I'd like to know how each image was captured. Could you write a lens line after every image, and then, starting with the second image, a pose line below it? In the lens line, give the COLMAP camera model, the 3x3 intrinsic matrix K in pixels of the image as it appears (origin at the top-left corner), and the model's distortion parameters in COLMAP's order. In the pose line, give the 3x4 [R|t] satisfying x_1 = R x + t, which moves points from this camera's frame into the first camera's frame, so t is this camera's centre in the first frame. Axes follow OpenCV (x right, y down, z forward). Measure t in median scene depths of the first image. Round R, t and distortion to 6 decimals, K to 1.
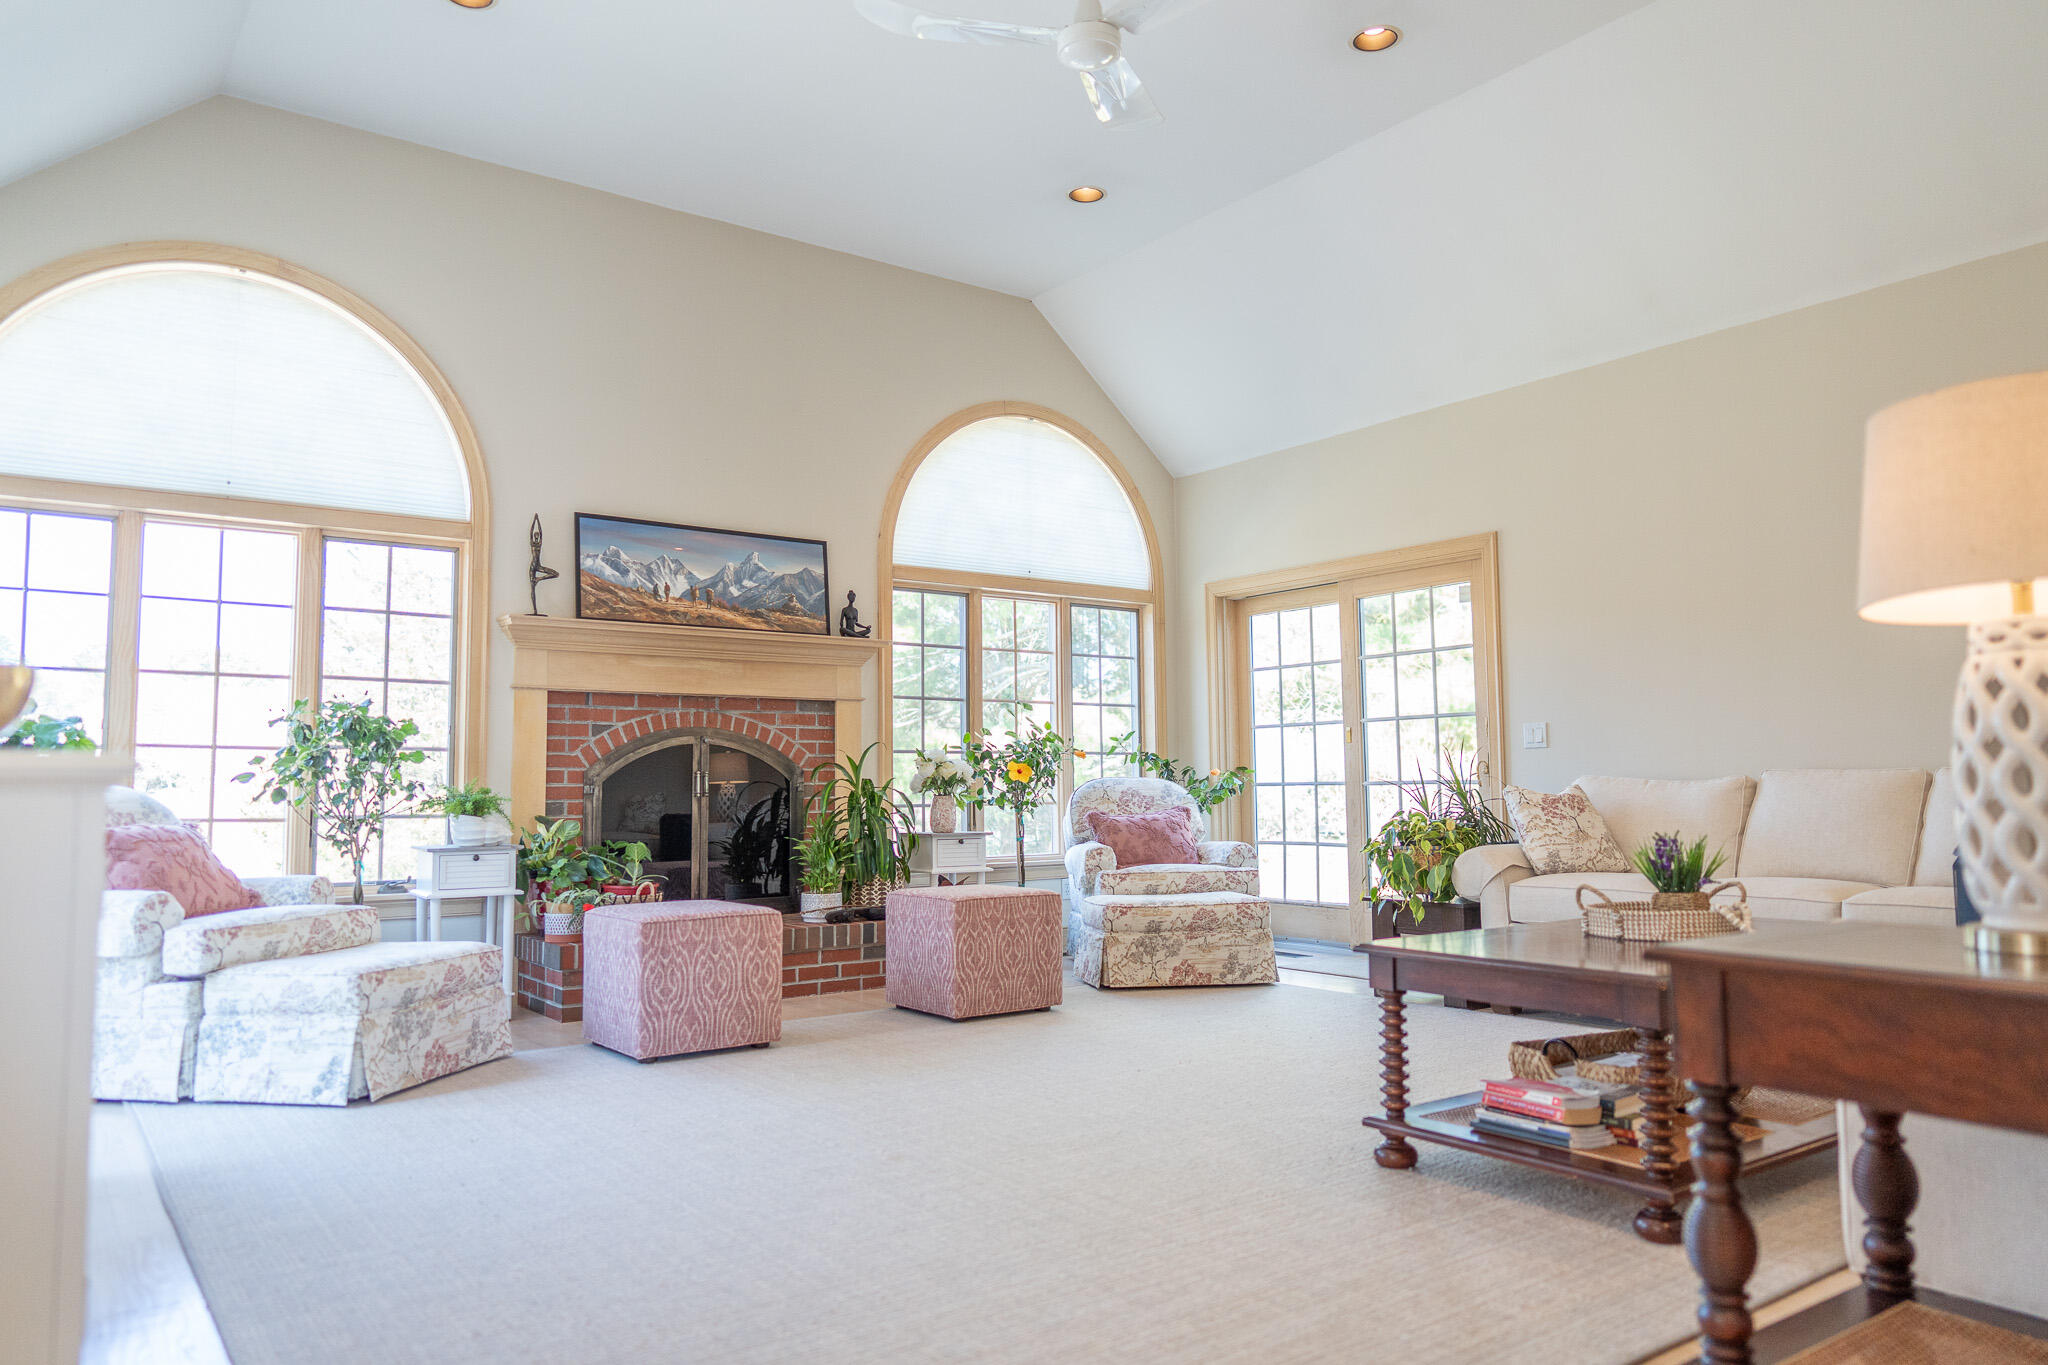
lens RADIAL K [[1382.2, 0, 1024.0], [0, 1382.2, 682.5], [0, 0, 1]] dist [-0.001216, 0.004531]
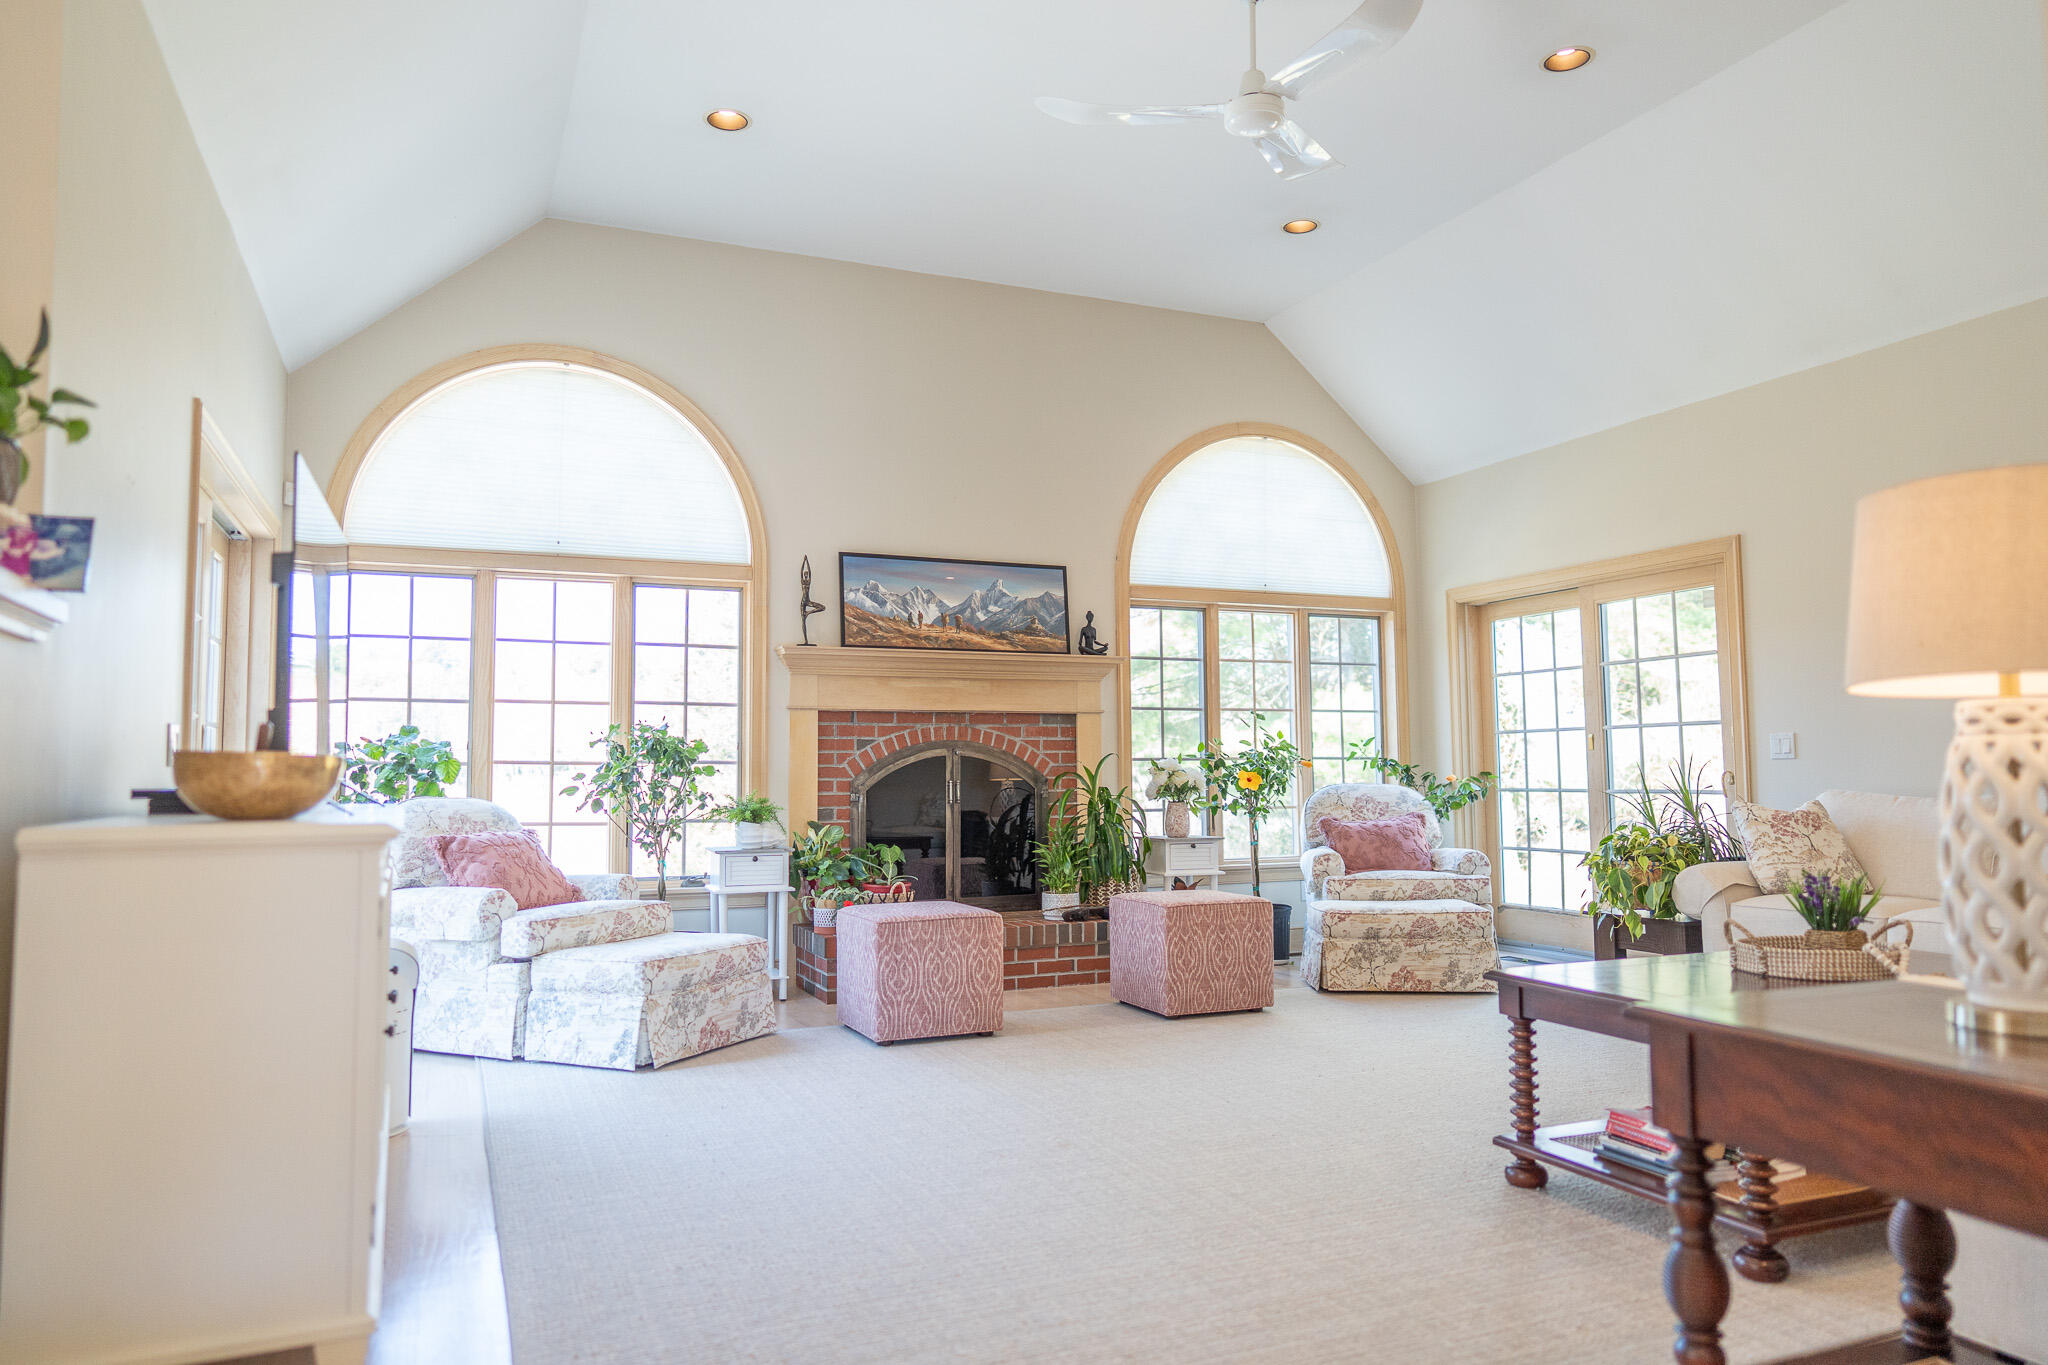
lens RADIAL K [[1355.9, 0, 1022.0], [0, 1355.9, 676.6], [0, 0, 1]] dist [-0.001600, 0.001855]
pose [[0.972367, -0.014897, -0.232980, 0.084855], [0.016817, 0.999839, 0.006260, -0.028266], [0.232849, -0.010005, 0.972461, -0.048769]]
